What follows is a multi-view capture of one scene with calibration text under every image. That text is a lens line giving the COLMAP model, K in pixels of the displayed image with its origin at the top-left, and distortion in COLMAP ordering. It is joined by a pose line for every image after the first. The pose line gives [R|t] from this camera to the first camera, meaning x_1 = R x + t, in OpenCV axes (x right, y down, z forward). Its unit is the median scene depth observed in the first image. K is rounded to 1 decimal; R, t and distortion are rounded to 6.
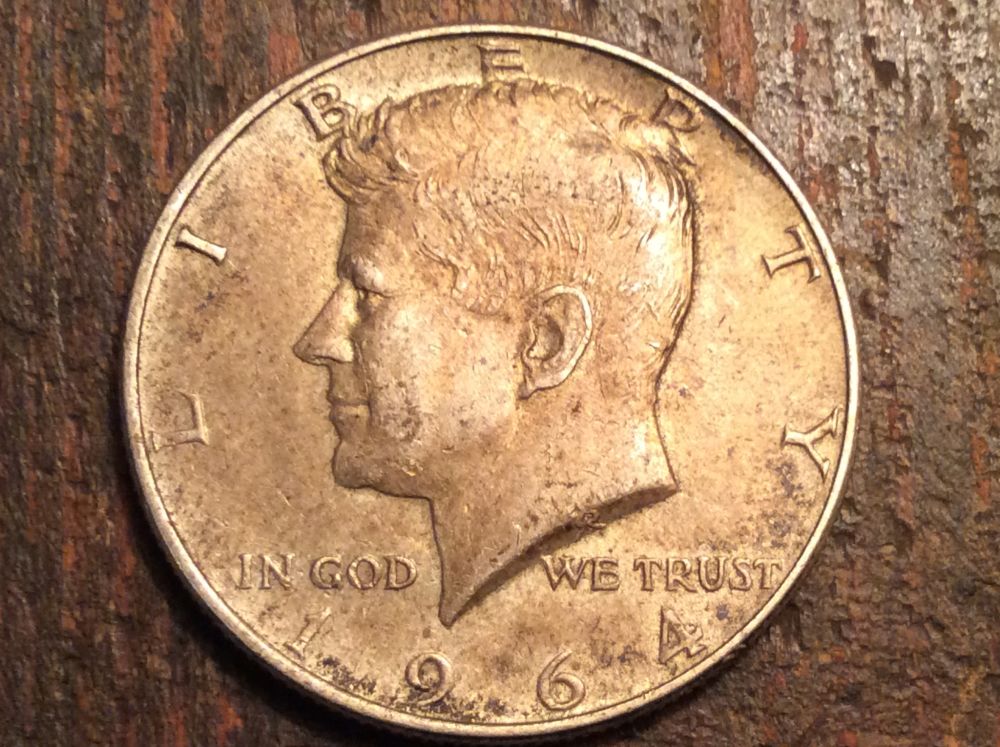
lens RADIAL K [[2057.5, 0, 500.0], [0, 2057.5, 373.5], [0, 0, 1]] dist [0.056809, 0.512371]
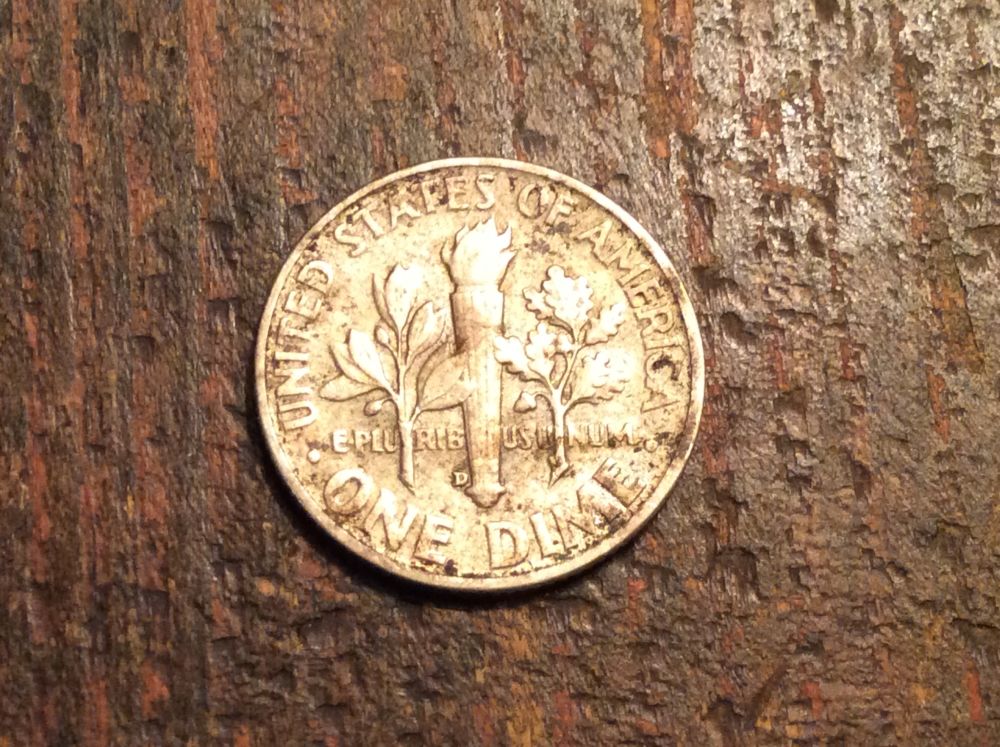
lens RADIAL K [[2057.5, 0, 500.0], [0, 2057.5, 373.5], [0, 0, 1]] dist [0.056809, 0.512371]
pose [[0.999434, -0.027437, 0.019449, 0.010967], [0.028273, 0.998628, -0.044085, 0.065655], [-0.018213, 0.044610, 0.998838, 0.047482]]
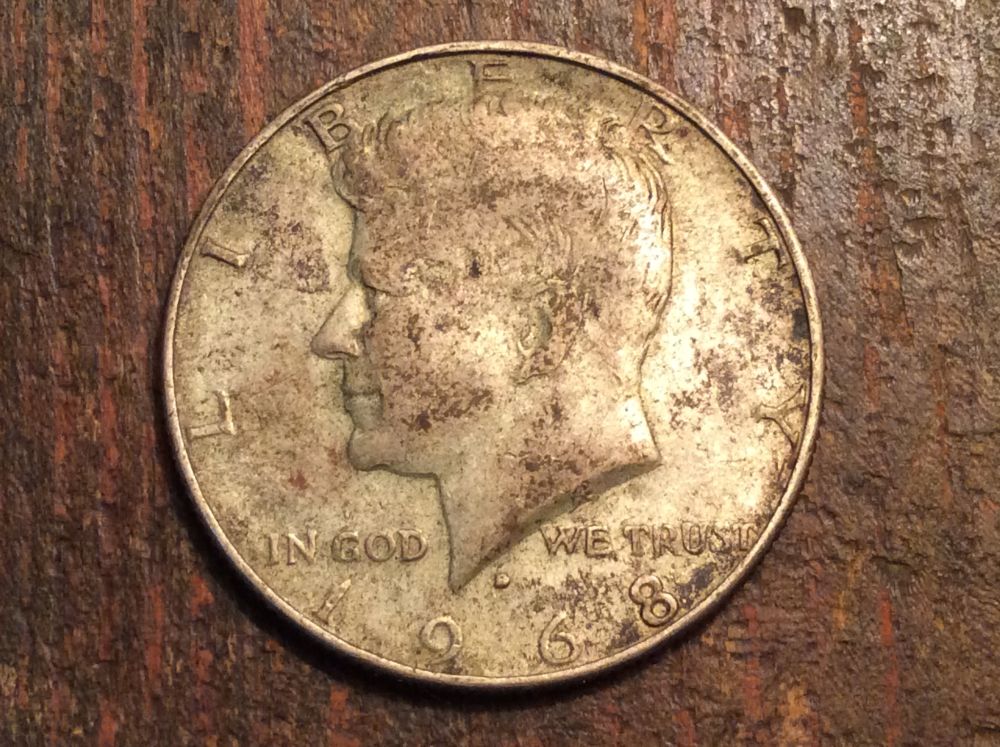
lens RADIAL K [[2057.5, 0, 500.0], [0, 2057.5, 373.5], [0, 0, 1]] dist [0.056809, 0.512371]
pose [[0.999727, 0.000468, -0.023366, 0.055881], [0.000300, 0.999459, 0.032877, 0.008381], [0.023369, -0.032875, 0.999186, -0.118991]]
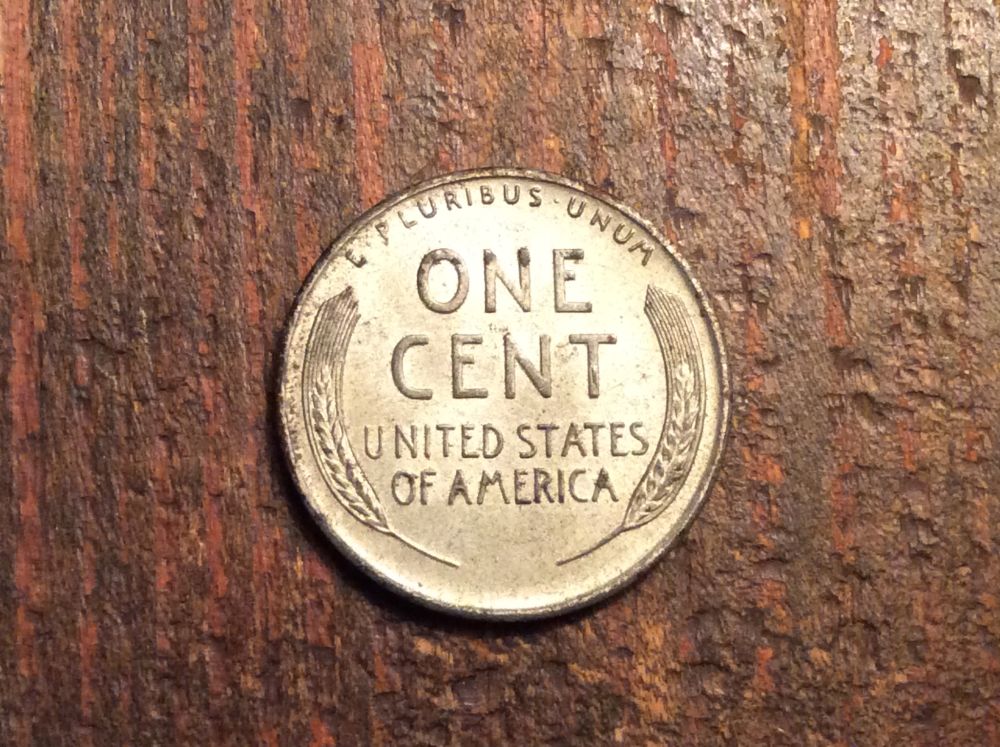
lens RADIAL K [[2057.5, 0, 500.0], [0, 2057.5, 373.5], [0, 0, 1]] dist [0.056809, 0.512371]
pose [[0.999747, 0.007927, 0.021067, -0.061411], [-0.009872, 0.995537, 0.093859, -0.102109], [-0.020229, -0.094043, 0.995363, -0.002897]]
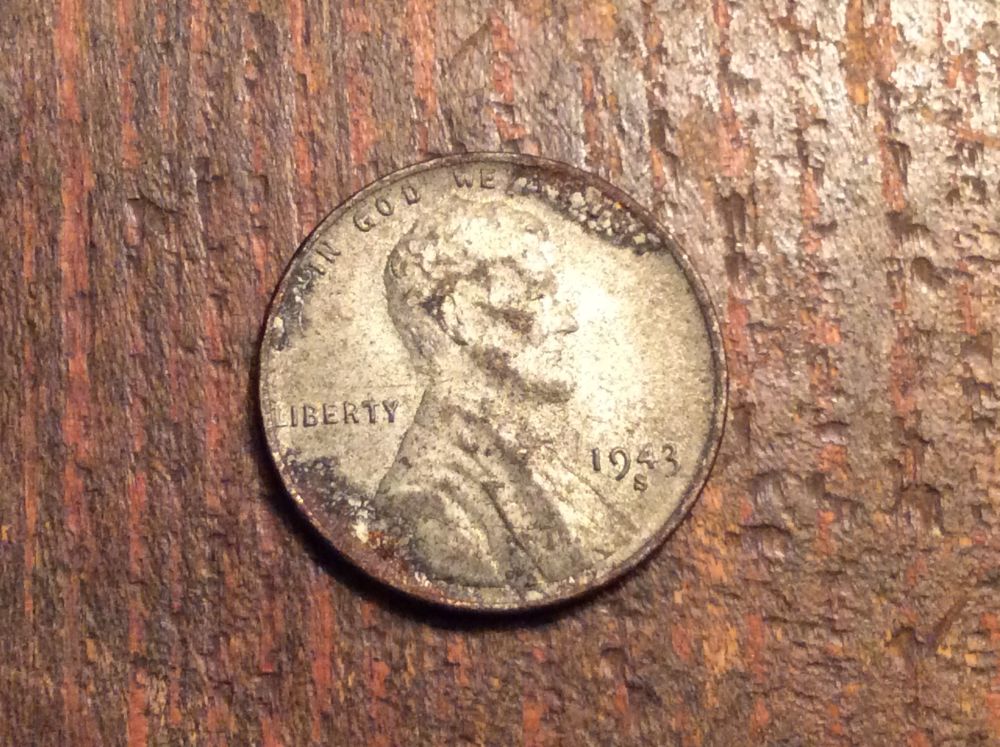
lens RADIAL K [[2057.5, 0, 500.0], [0, 2057.5, 373.5], [0, 0, 1]] dist [0.056809, 0.512371]
pose [[0.999770, 0.007068, 0.020231, -0.085358], [-0.007634, 0.999578, 0.028019, 0.028407], [-0.020025, -0.028167, 0.999403, 0.003968]]
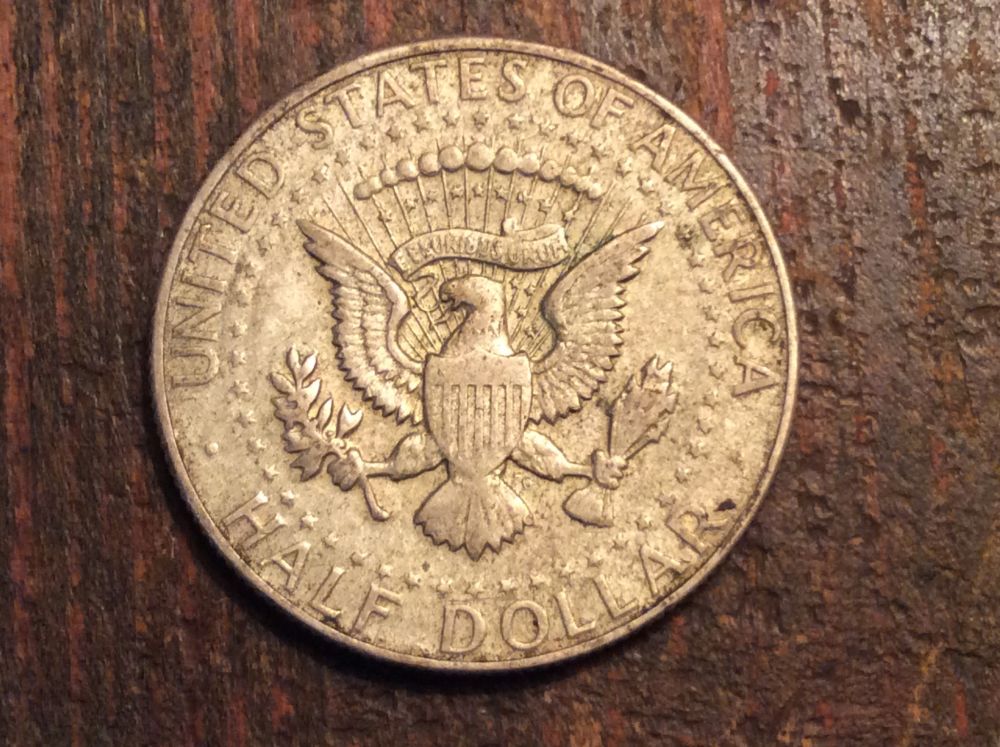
lens RADIAL K [[2057.5, 0, 500.0], [0, 2057.5, 373.5], [0, 0, 1]] dist [0.056809, 0.512371]
pose [[0.998573, -0.031201, -0.043342, 0.043101], [0.033200, 0.998381, 0.046191, -0.063236], [0.041831, -0.047564, 0.997992, -0.128471]]
